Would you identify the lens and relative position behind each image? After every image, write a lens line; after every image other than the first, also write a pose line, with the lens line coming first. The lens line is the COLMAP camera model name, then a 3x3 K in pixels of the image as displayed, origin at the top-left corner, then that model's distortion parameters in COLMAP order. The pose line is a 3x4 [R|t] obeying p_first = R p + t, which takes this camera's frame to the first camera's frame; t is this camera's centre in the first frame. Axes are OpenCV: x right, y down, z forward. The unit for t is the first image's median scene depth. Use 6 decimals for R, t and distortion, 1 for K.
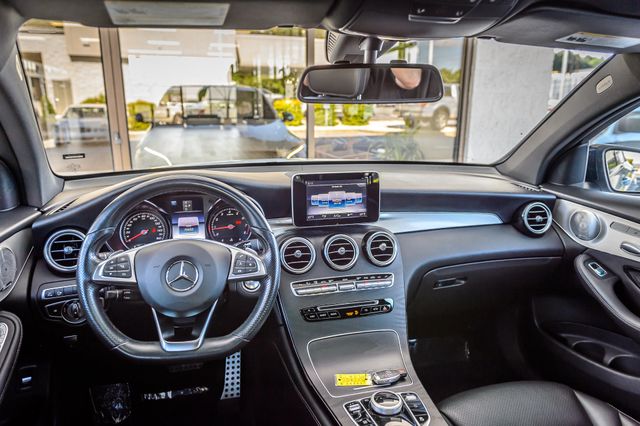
lens RADIAL K [[440.1, 0, 307.4], [0, 440.1, 212.9], [0, 0, 1]] dist [0.006918, 0.001867]
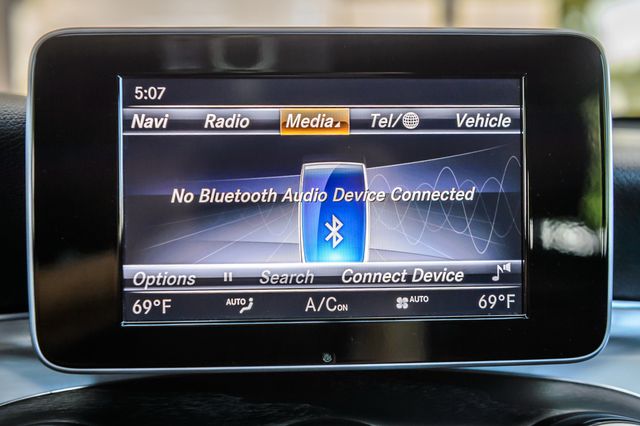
lens RADIAL K [[877.9, 0, 325.3], [0, 877.9, 215.7], [0, 0, 1]] dist [-0.003177, 0.021500]
pose [[0.982074, 0.009200, -0.188271, 0.129574], [-0.037300, 0.988542, -0.146263, 0.021132], [0.184769, 0.150664, 0.971165, 0.711041]]
